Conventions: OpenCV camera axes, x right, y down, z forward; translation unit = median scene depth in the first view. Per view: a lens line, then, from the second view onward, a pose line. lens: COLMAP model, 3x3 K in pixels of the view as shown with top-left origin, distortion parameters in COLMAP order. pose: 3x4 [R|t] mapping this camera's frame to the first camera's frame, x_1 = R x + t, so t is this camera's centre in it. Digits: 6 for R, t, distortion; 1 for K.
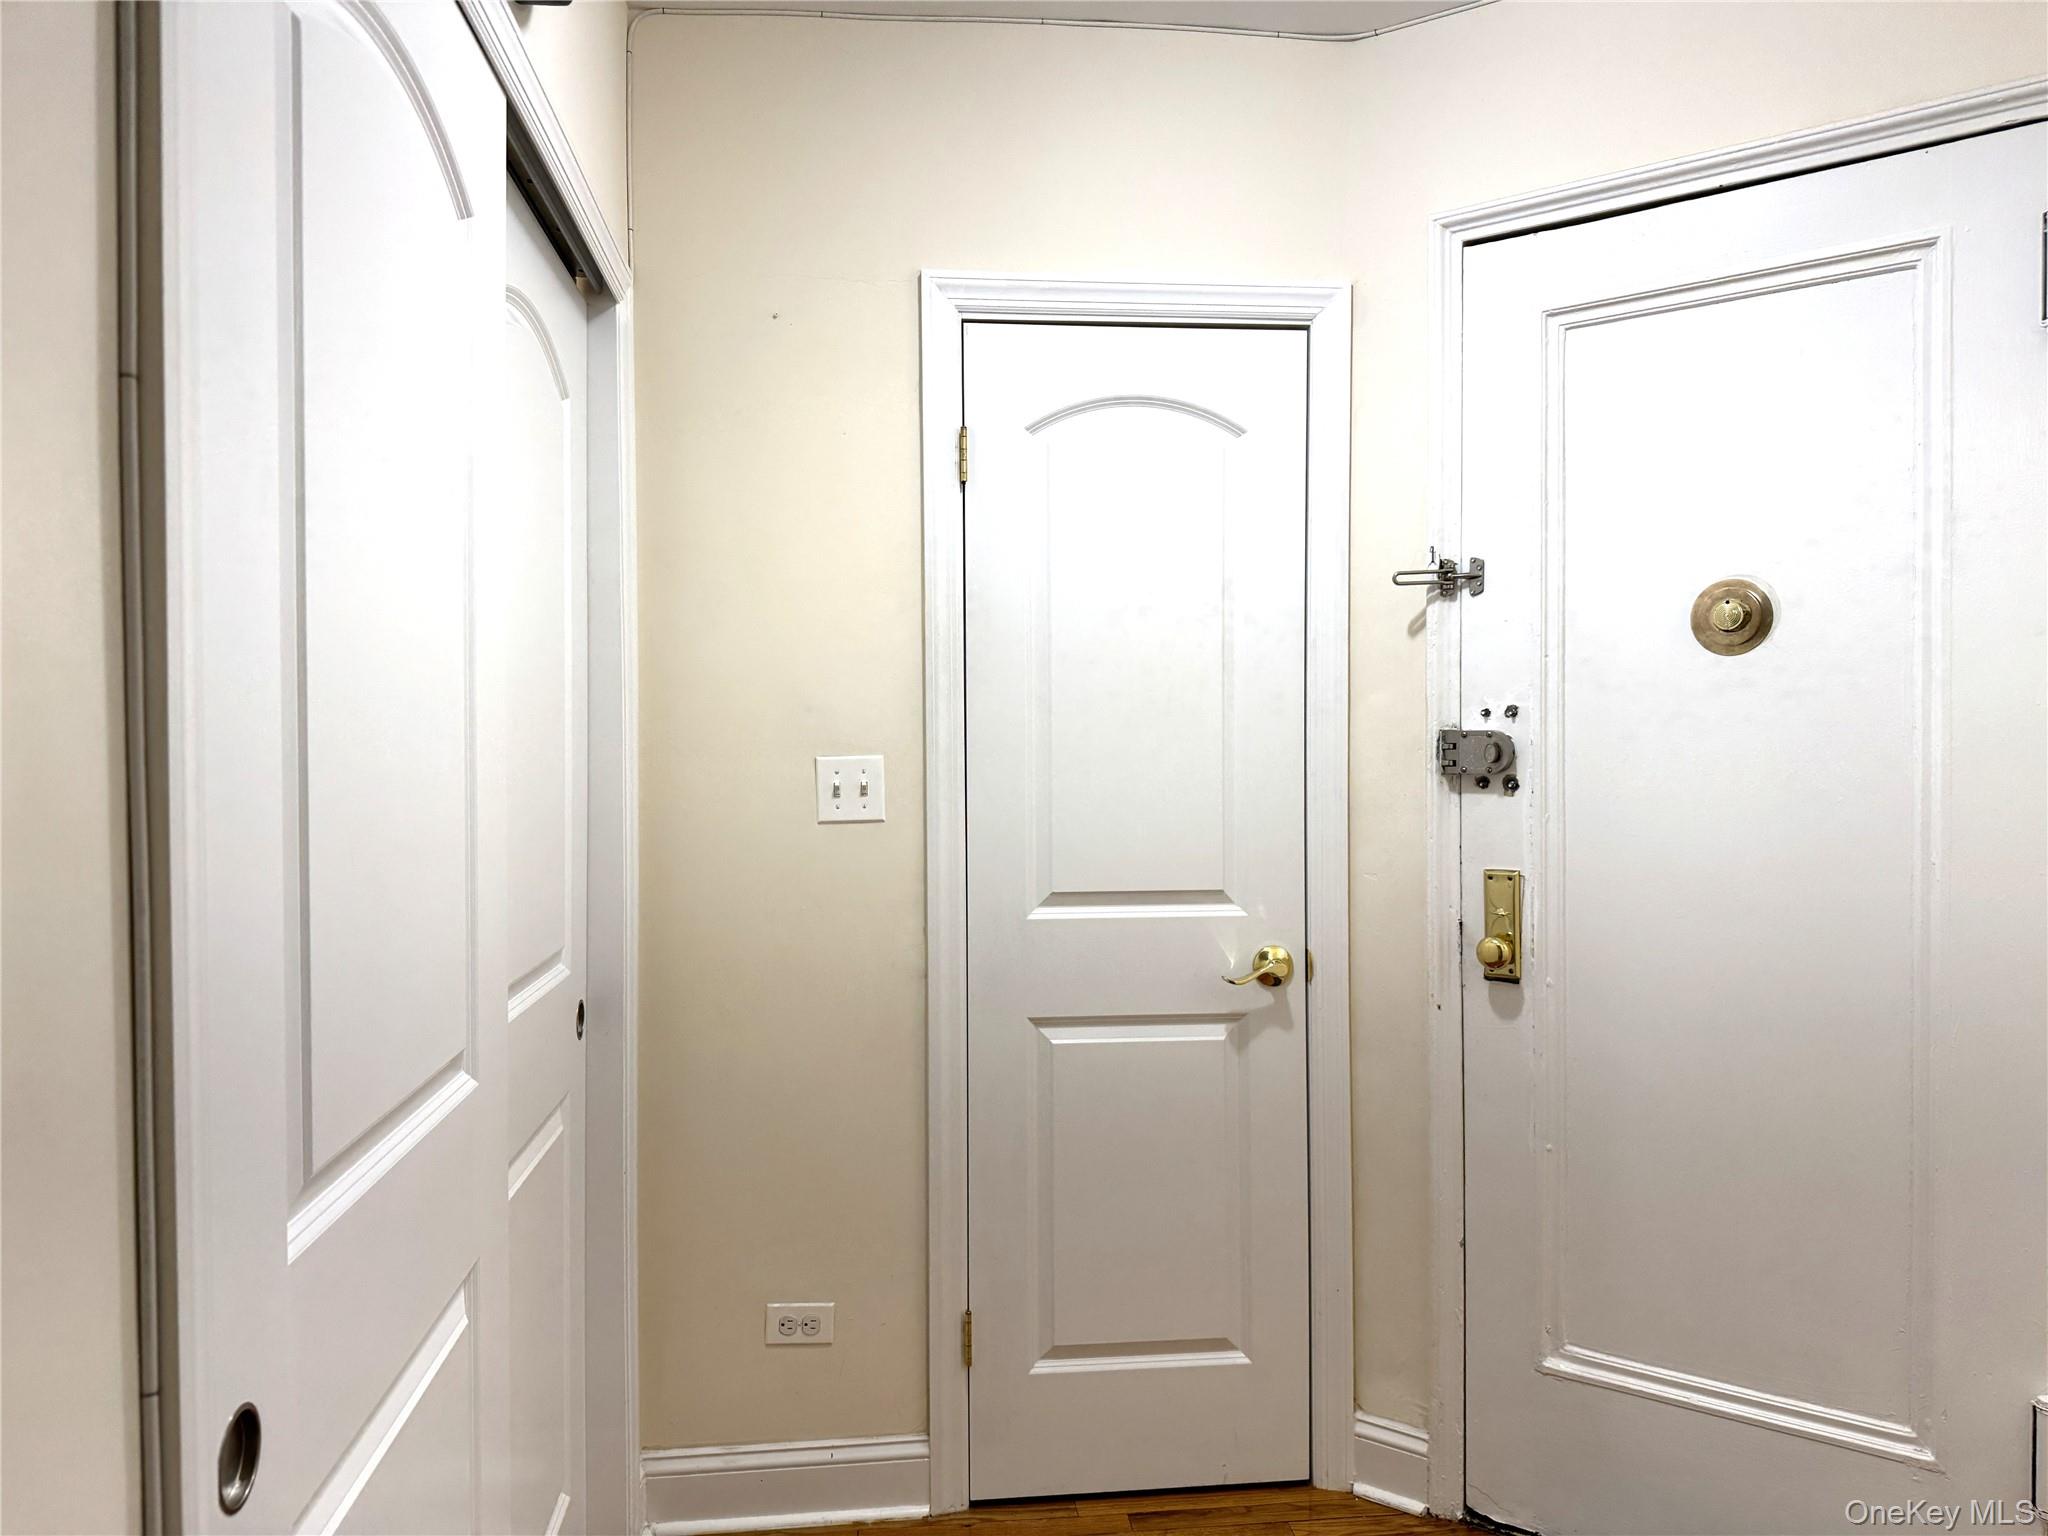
lens RADIAL K [[1463.5, 0, 1027.4], [0, 1463.5, 758.6], [0, 0, 1]] dist [0.029626, -0.059411]
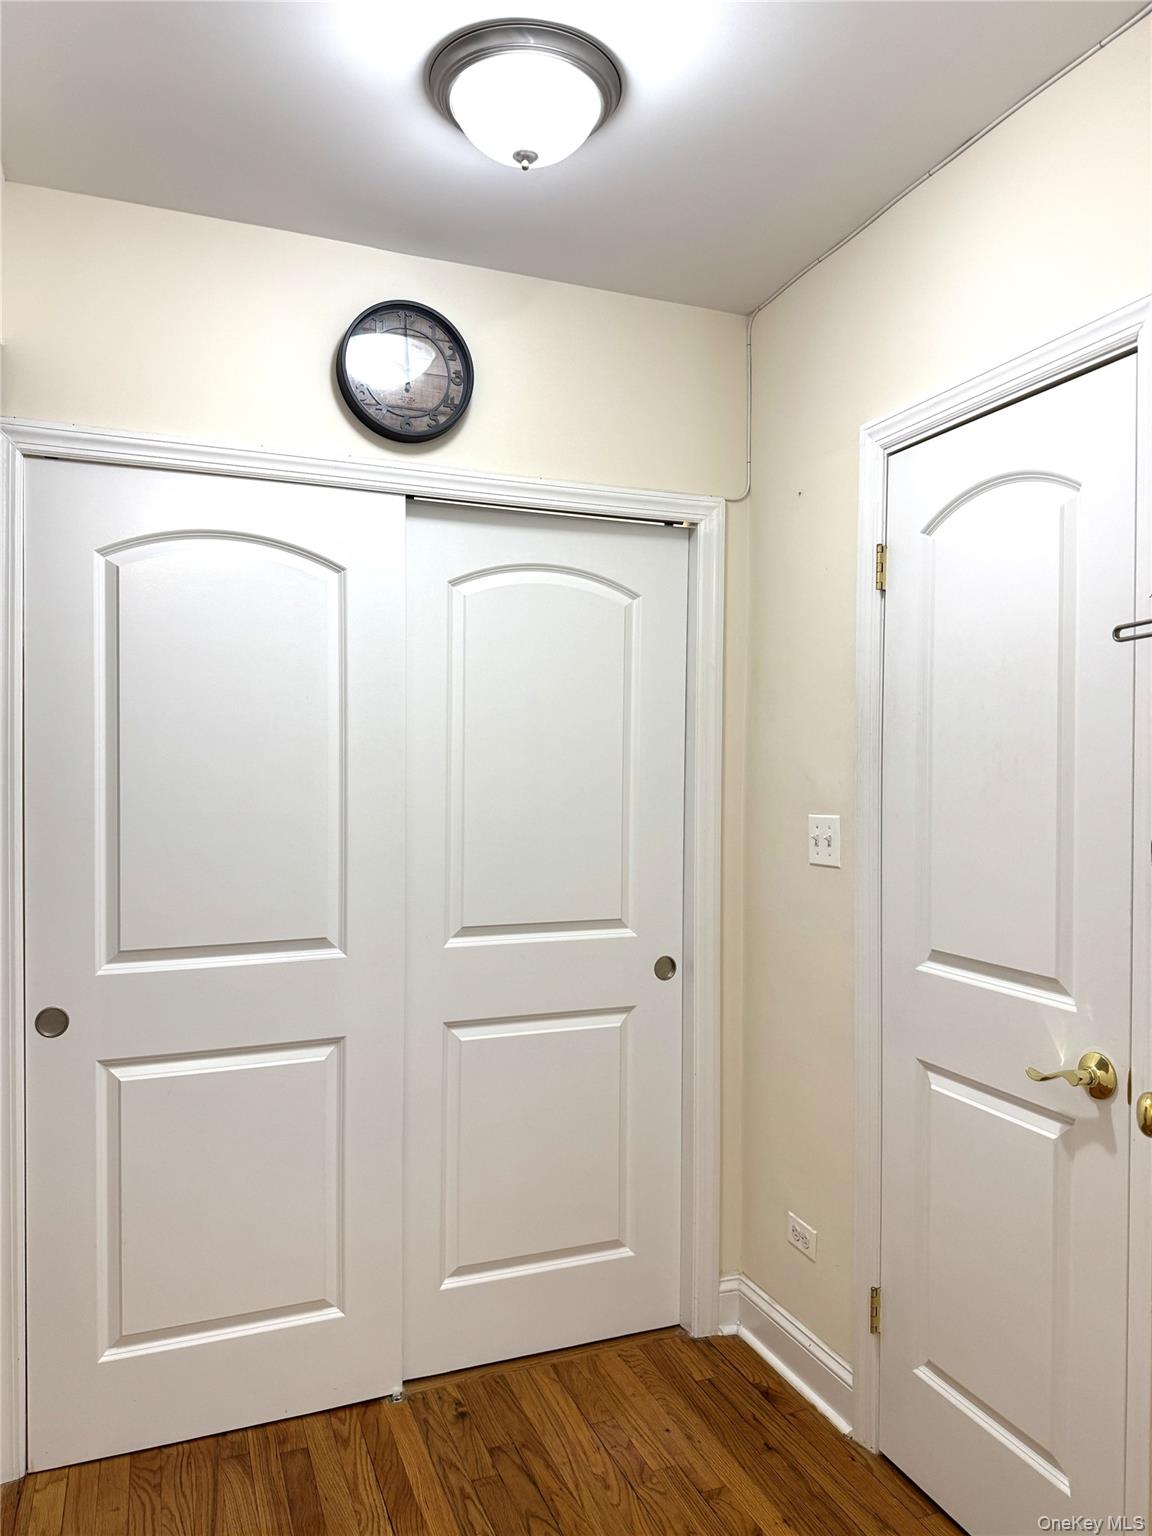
lens RADIAL K [[1097.6, 0, 574.1], [0, 1097.6, 766.1], [0, 0, 1]] dist [0.029626, -0.059411]
pose [[0.238919, 0.008226, -0.971005, 0.764483], [-0.018967, 0.999813, 0.003803, -0.044319], [0.970854, 0.017509, 0.239030, 0.545575]]
